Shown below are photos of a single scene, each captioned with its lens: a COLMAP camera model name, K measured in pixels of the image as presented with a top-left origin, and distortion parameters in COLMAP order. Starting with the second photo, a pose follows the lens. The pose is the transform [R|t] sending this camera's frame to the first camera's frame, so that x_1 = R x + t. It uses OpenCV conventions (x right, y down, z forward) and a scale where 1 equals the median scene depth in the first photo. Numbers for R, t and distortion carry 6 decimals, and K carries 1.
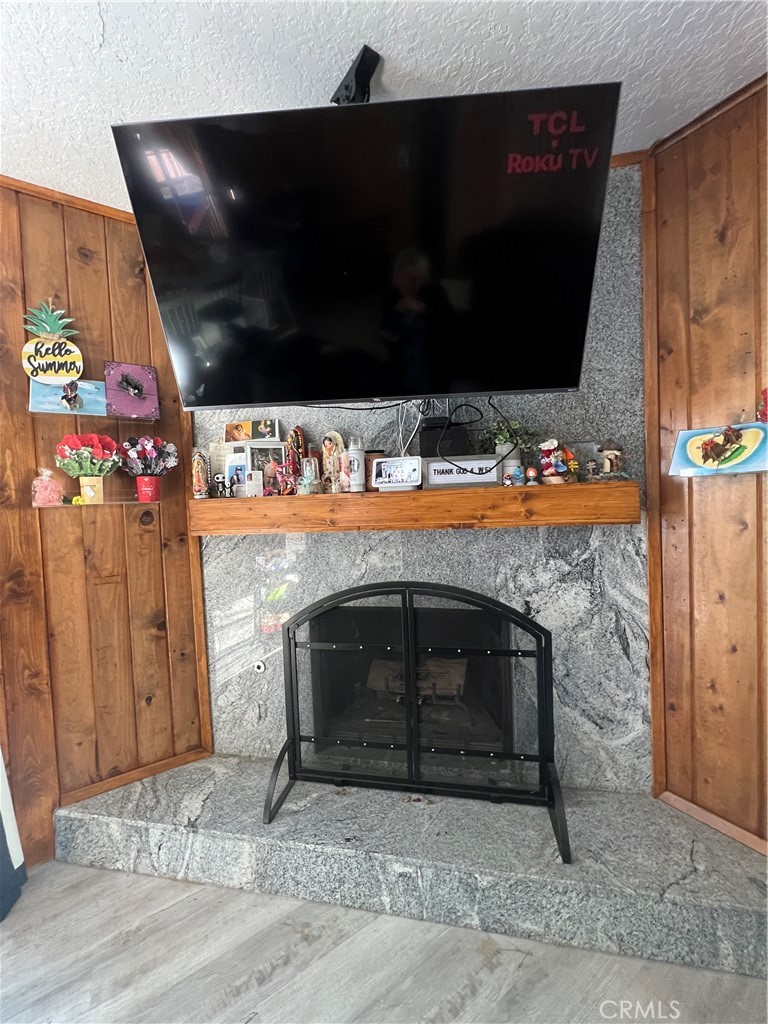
lens RADIAL K [[410.3, 0, 387.4], [0, 410.3, 507.1], [0, 0, 1]] dist [0.002652, -0.001197]
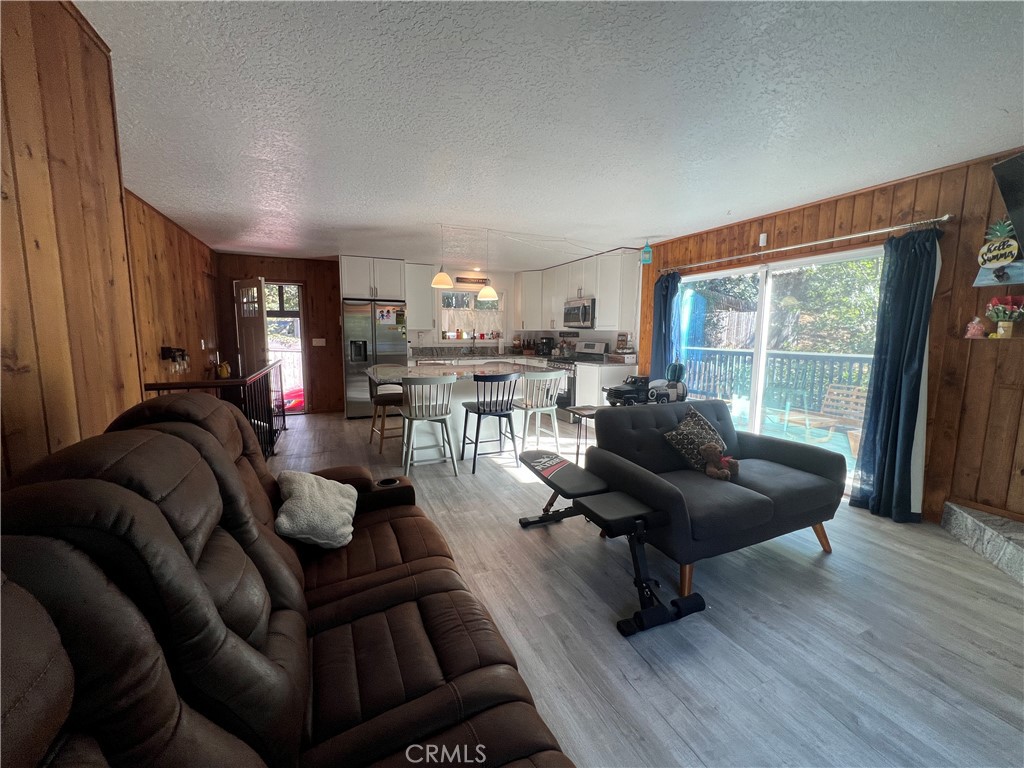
lens RADIAL K [[410.3, 0, 505.4], [0, 410.3, 384.7], [0, 0, 1]] dist [0.002652, -0.001197]
pose [[-0.191392, 0.158677, -0.968602, 1.315790], [-0.032286, 0.985294, 0.167791, -0.035537], [0.980983, 0.063386, -0.183454, -0.662738]]
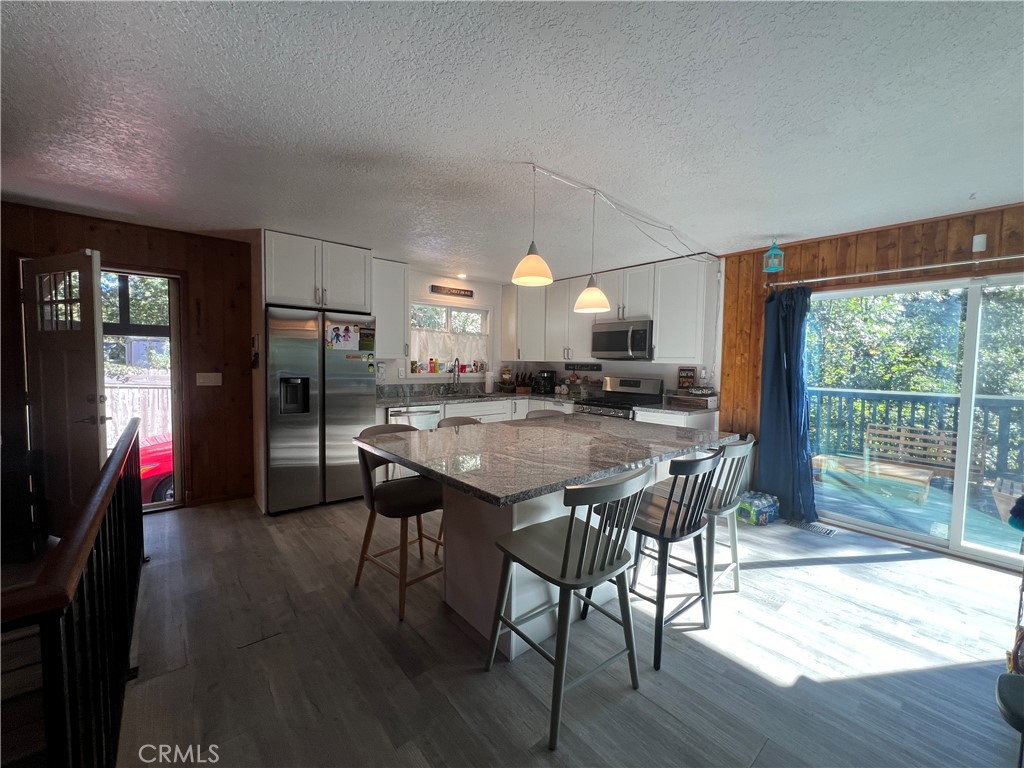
lens RADIAL K [[410.3, 0, 504.9], [0, 410.3, 383.9], [0, 0, 1]] dist [0.002652, -0.001197]
pose [[0.095124, 0.092320, -0.991175, 0.039014], [-0.053299, 0.994734, 0.087536, 0.031292], [0.994038, 0.044502, 0.099543, -1.894128]]
